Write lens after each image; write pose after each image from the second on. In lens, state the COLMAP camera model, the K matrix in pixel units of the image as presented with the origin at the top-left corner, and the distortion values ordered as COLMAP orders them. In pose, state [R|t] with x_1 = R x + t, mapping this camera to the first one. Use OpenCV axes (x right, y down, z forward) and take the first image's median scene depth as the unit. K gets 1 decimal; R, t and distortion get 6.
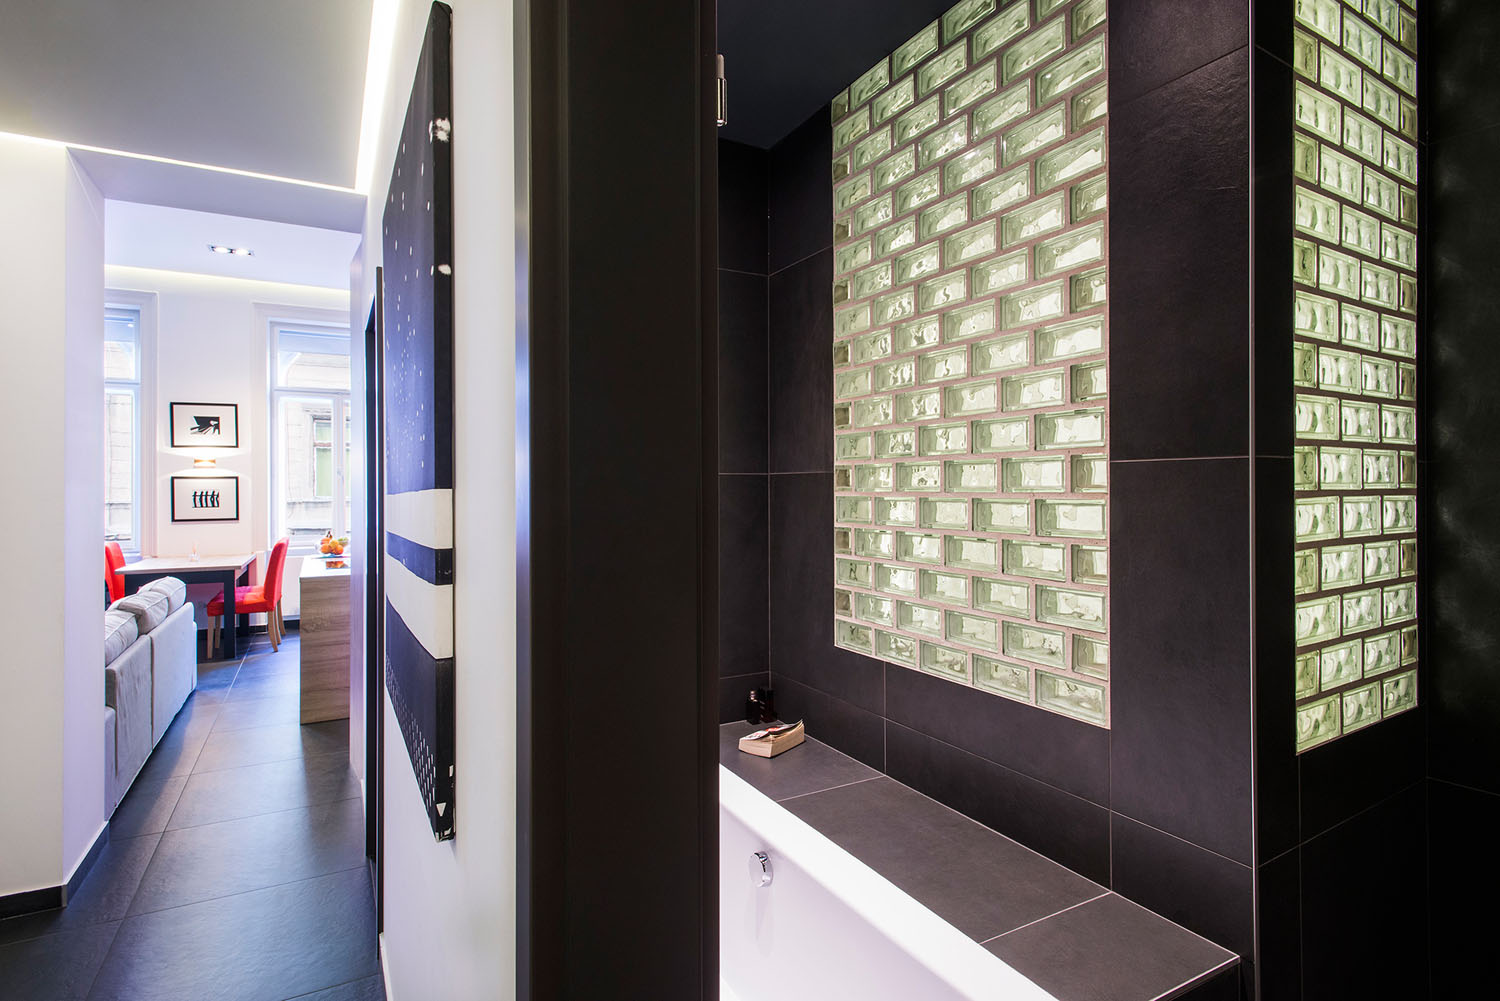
lens RADIAL K [[846.5, 0, 800.0], [0, 846.5, 474.4], [0, 0, 1]] dist [0.025407, -0.000944]
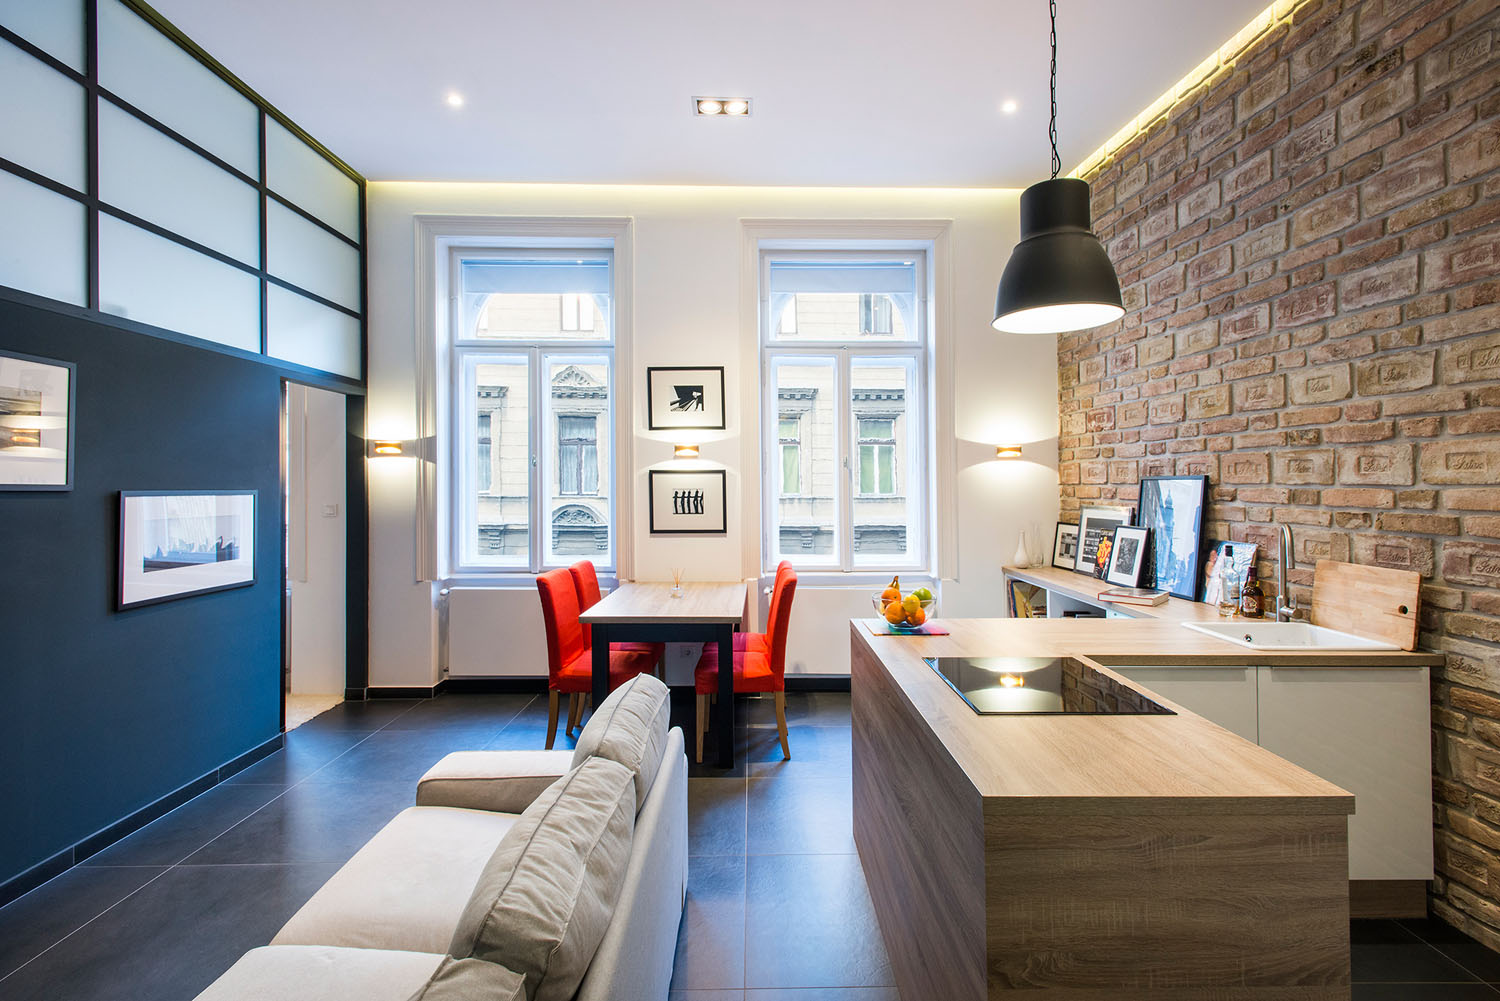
lens RADIAL K [[728.7, 0, 713.1], [0, 728.7, 463.3], [0, 0, 1]] dist [0.024318, -0.007813]
pose [[0.851389, -0.015032, -0.524319, -0.360153], [0.008757, 0.999857, -0.014447, 0.005482], [0.524461, 0.007708, 0.851399, 0.498077]]
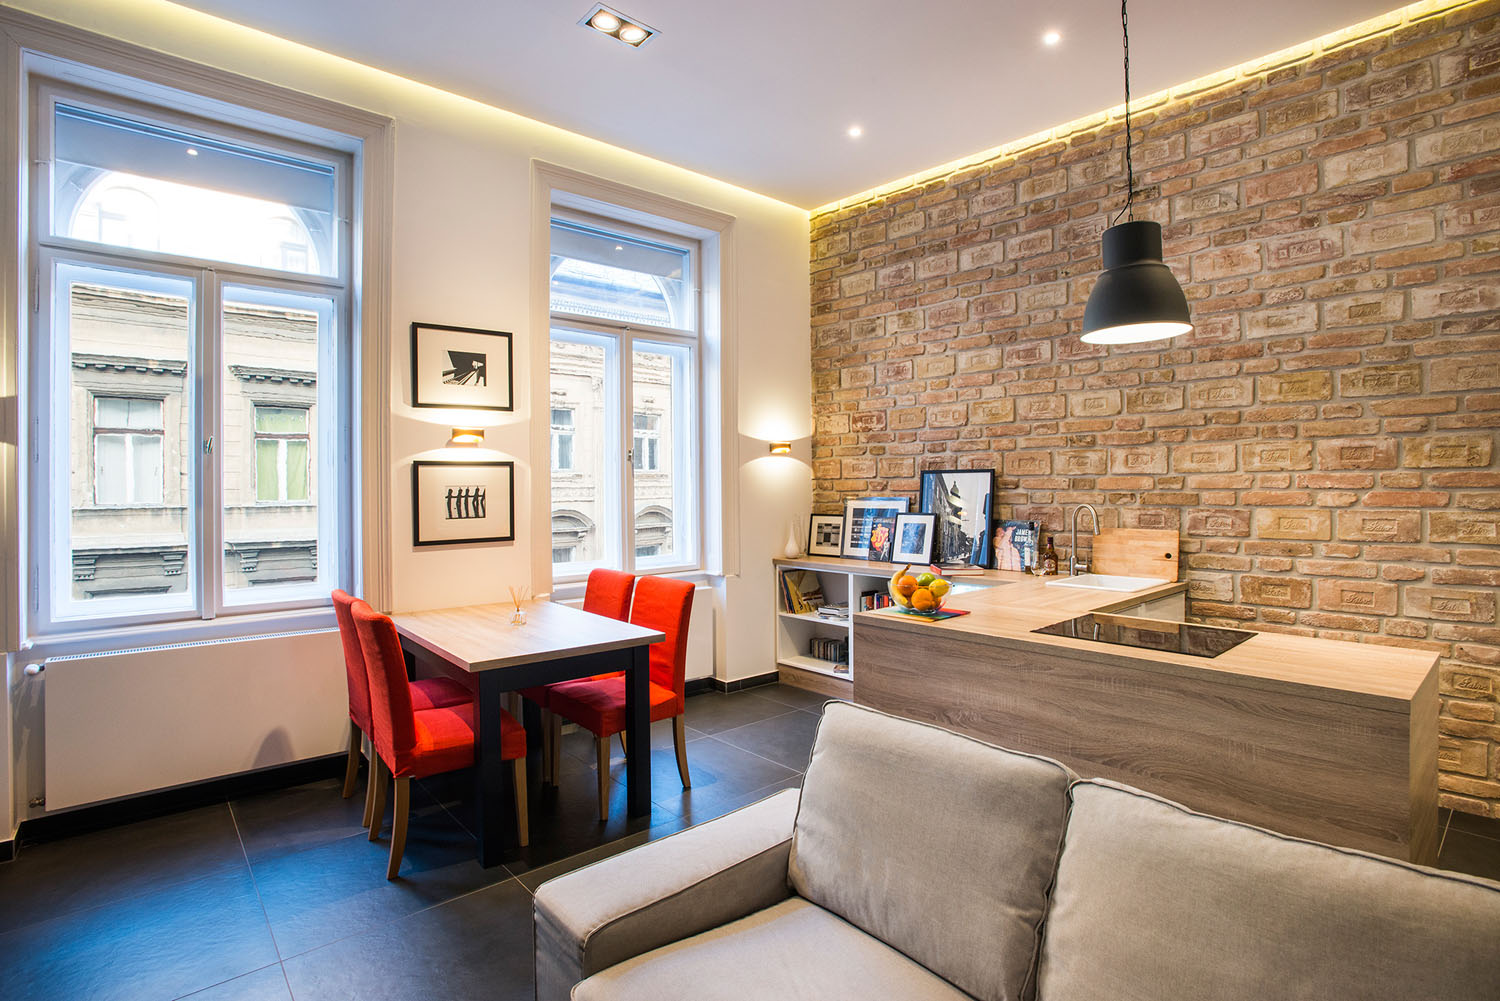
lens RADIAL K [[789.4, 0, 715.3], [0, 789.4, 461.9], [0, 0, 1]] dist [-0.033037, 0.009947]
pose [[0.984394, -0.002179, 0.175962, -0.626427], [0.005117, 0.999855, -0.016243, 0.011537], [-0.175902, 0.016890, 0.984263, 0.477095]]
